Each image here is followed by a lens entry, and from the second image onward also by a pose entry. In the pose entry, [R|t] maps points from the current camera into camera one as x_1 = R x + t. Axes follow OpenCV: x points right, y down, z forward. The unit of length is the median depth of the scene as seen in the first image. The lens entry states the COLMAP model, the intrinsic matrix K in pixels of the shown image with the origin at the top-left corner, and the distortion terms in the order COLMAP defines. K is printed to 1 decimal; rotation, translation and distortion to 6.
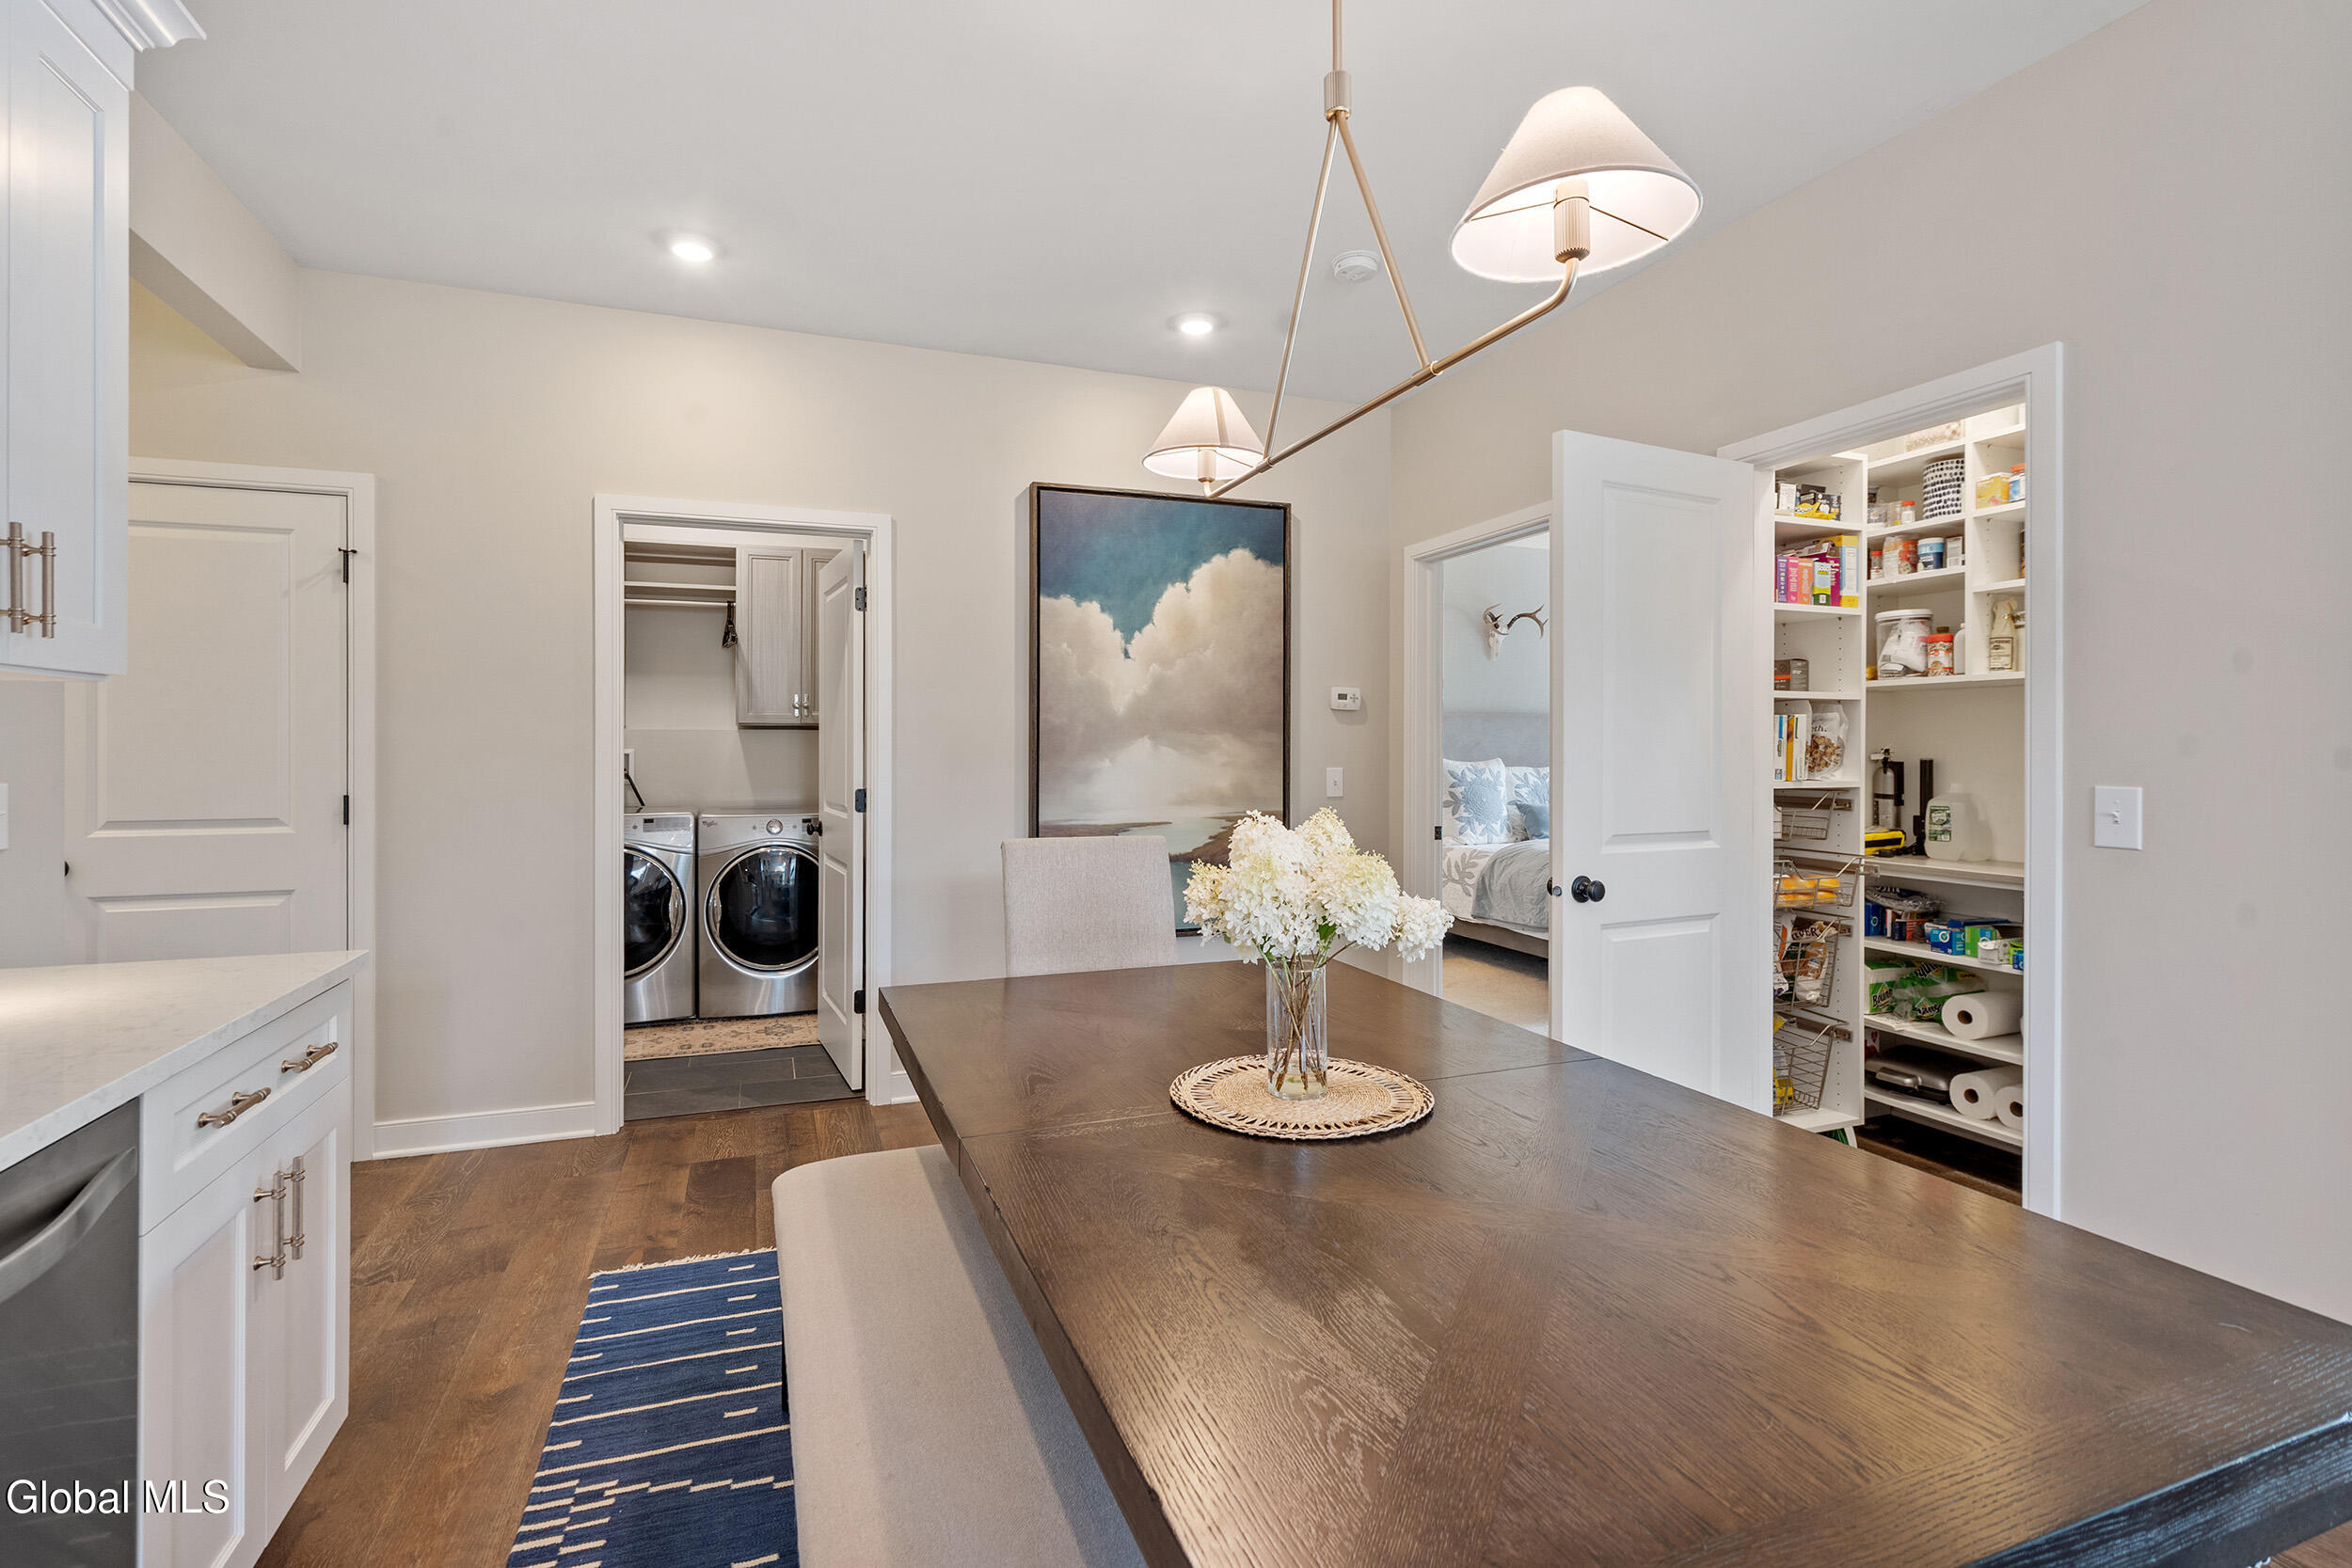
lens RADIAL K [[1082.5, 0, 1171.1], [0, 1082.5, 766.1], [0, 0, 1]] dist [-0.003665, 0.000050]
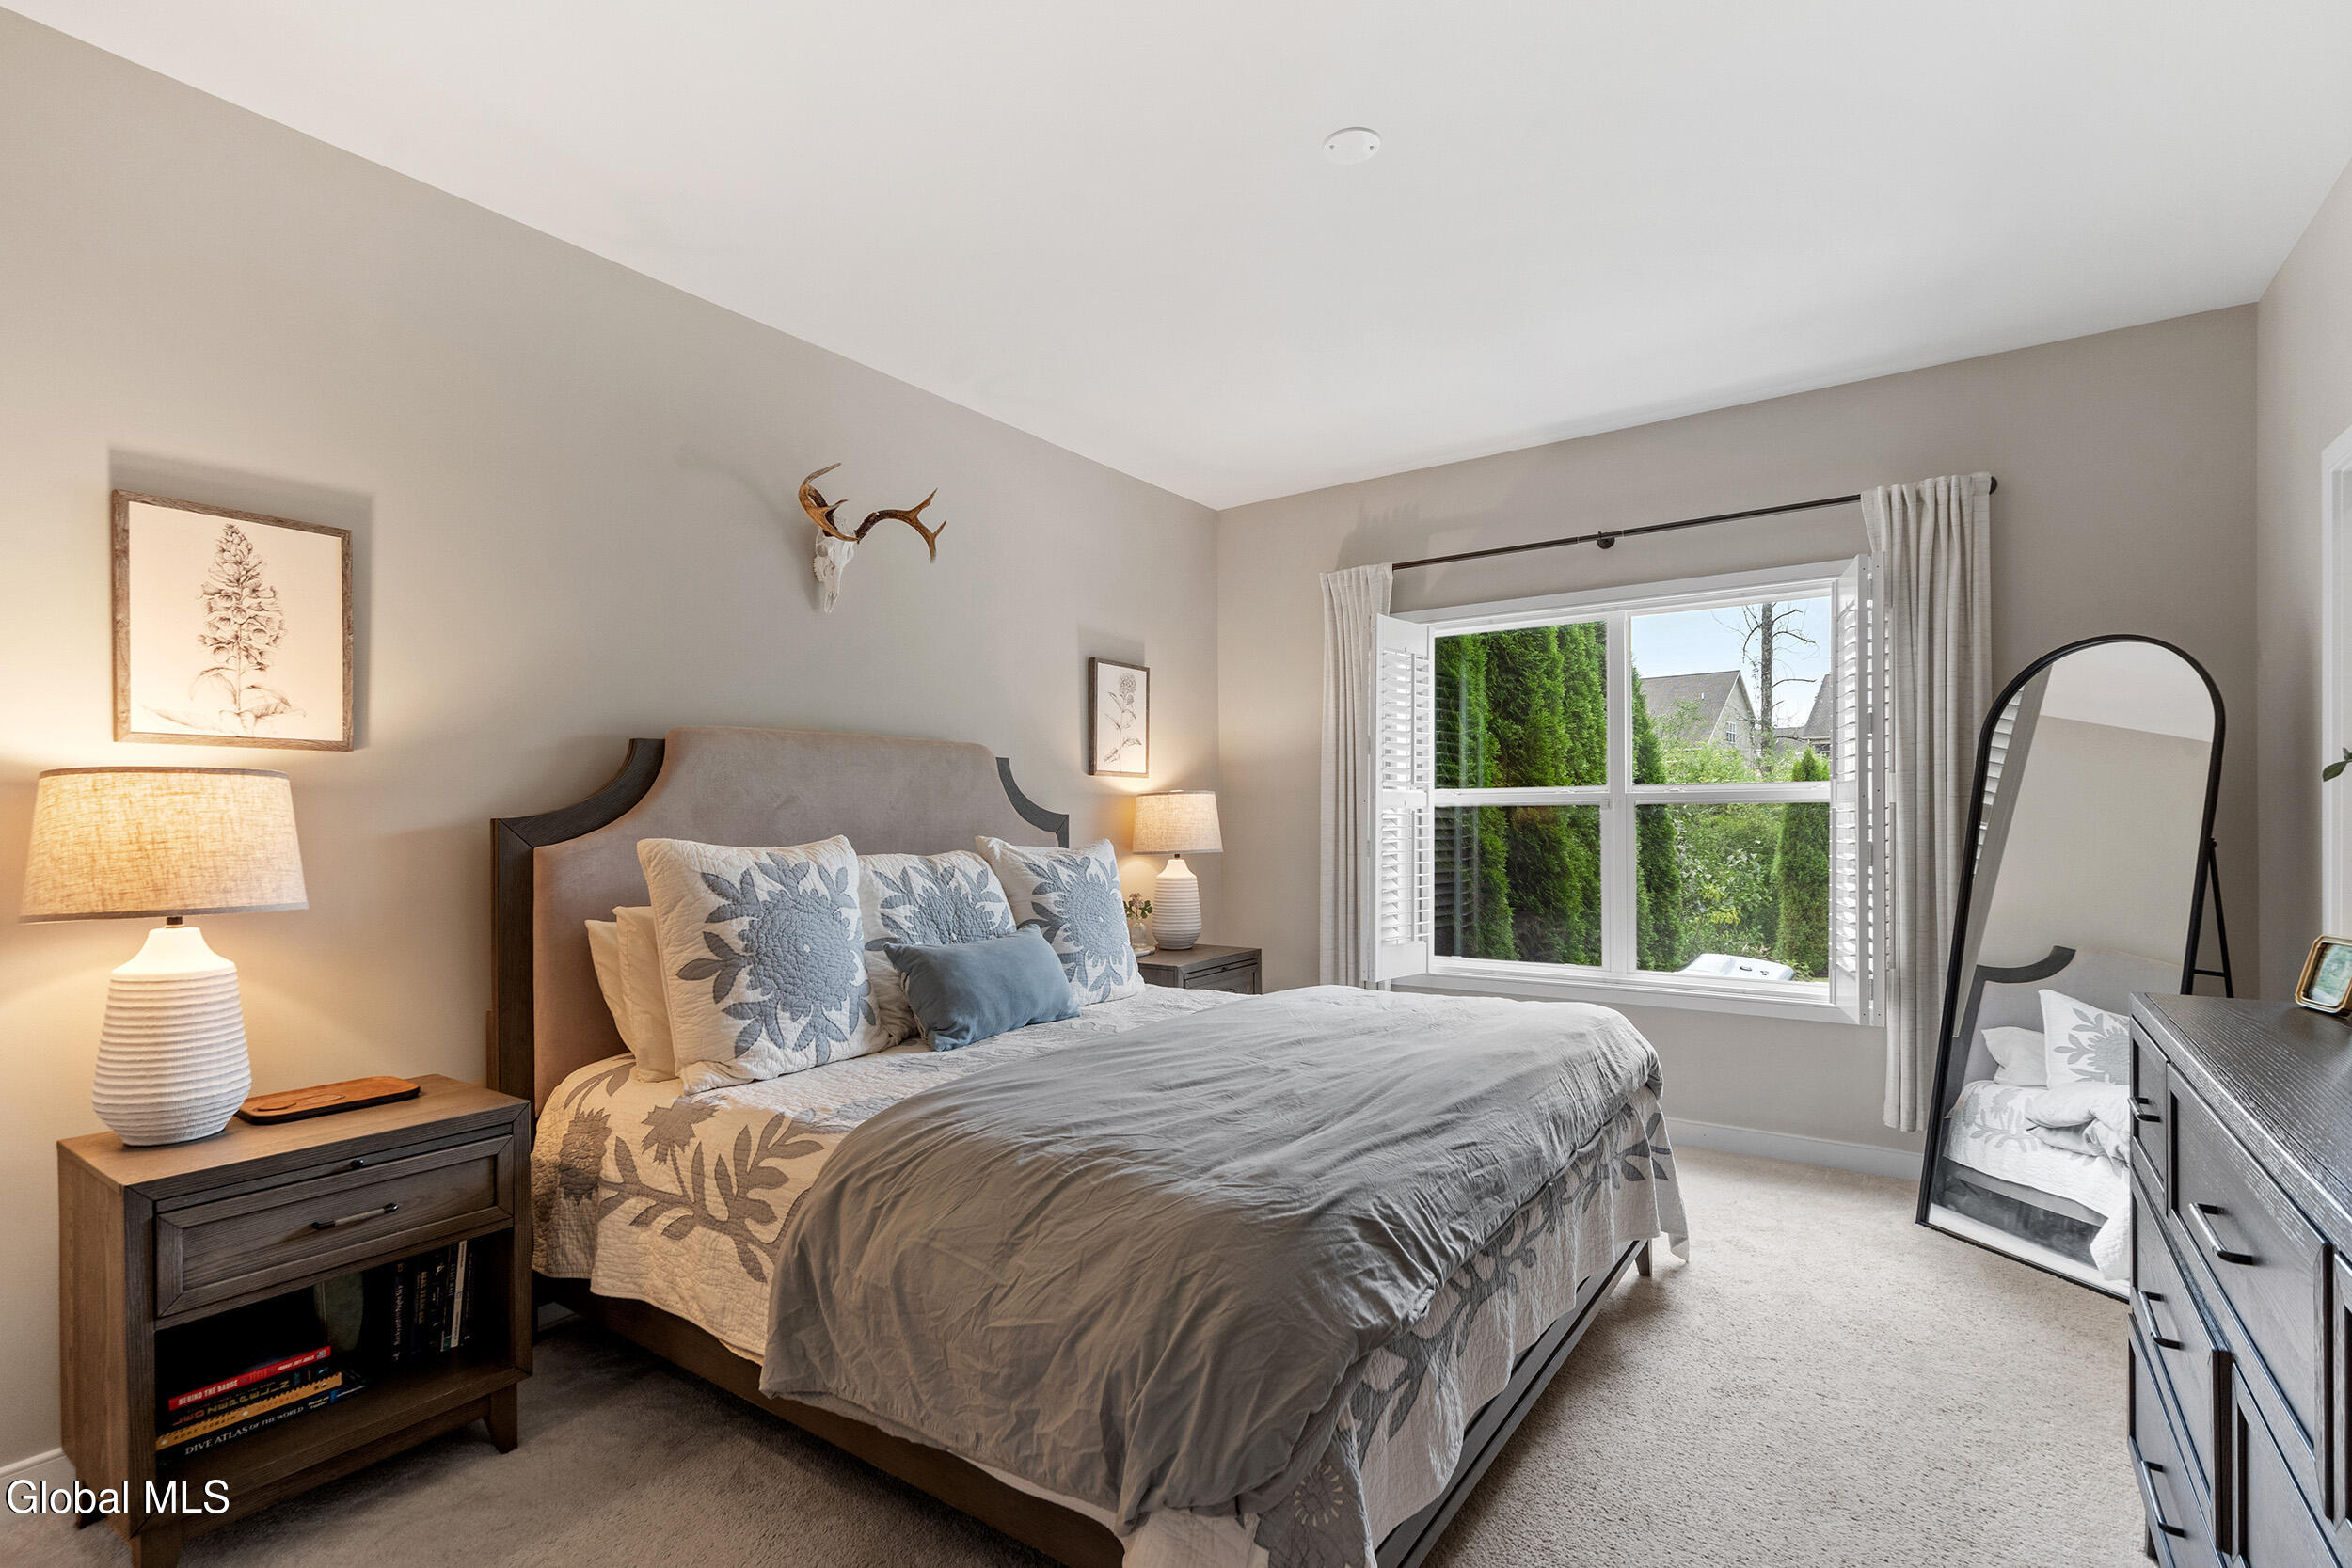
lens RADIAL K [[1111.5, 0, 1175.7], [0, 1111.5, 825.2], [0, 0, 1]] dist [-0.001533, -0.000001]
pose [[0.826840, -0.010819, 0.562334, 0.177999], [0.013646, 0.999907, -0.000827, -0.009319], [-0.562272, 0.008357, 0.826910, 0.604855]]
